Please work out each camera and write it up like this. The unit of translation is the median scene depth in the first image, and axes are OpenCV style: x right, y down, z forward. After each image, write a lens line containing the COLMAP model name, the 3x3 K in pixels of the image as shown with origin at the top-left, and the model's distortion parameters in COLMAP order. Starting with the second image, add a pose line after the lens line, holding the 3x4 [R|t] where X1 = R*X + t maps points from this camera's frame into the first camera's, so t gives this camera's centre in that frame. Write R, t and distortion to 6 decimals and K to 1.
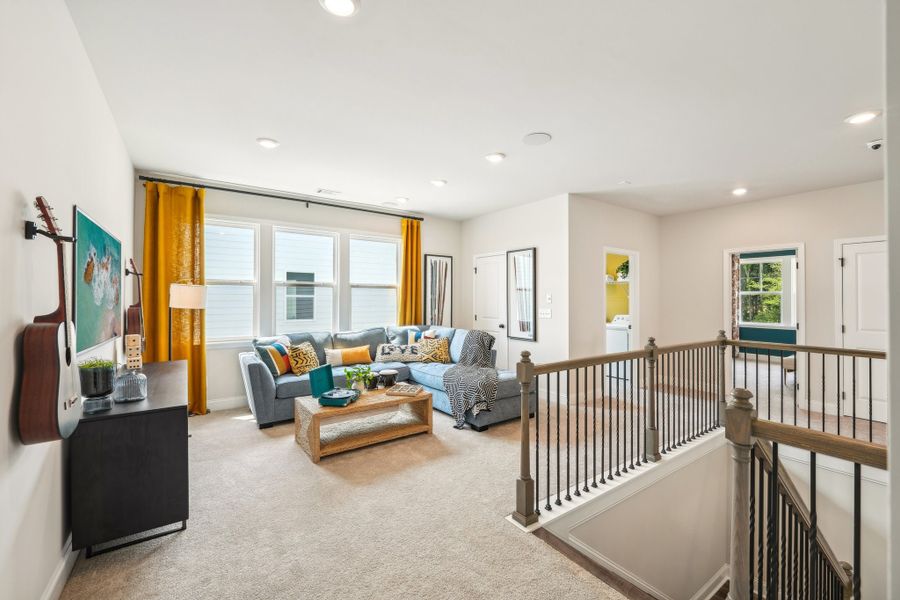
lens RADIAL K [[367.5, 0, 451.2], [0, 367.5, 299.1], [0, 0, 1]] dist [0.002063, 0.000100]
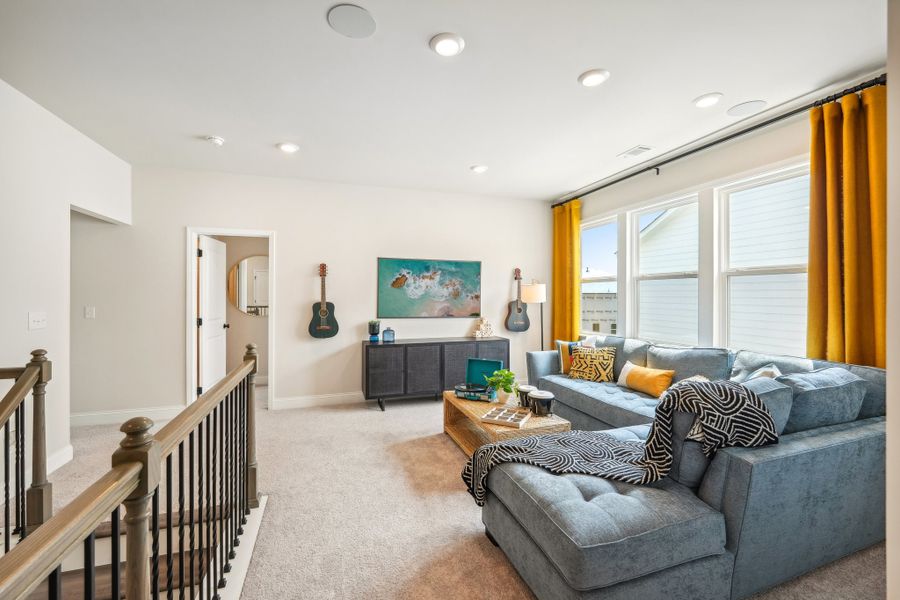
lens RADIAL K [[367.5, 0, 450.8], [0, 367.5, 294.5], [0, 0, 1]] dist [0.002063, 0.000100]
pose [[-0.272306, 0.002357, -0.962208, 0.521889], [0.001451, 0.999997, 0.002039, -0.003912], [0.962210, -0.000841, -0.272309, 0.909513]]
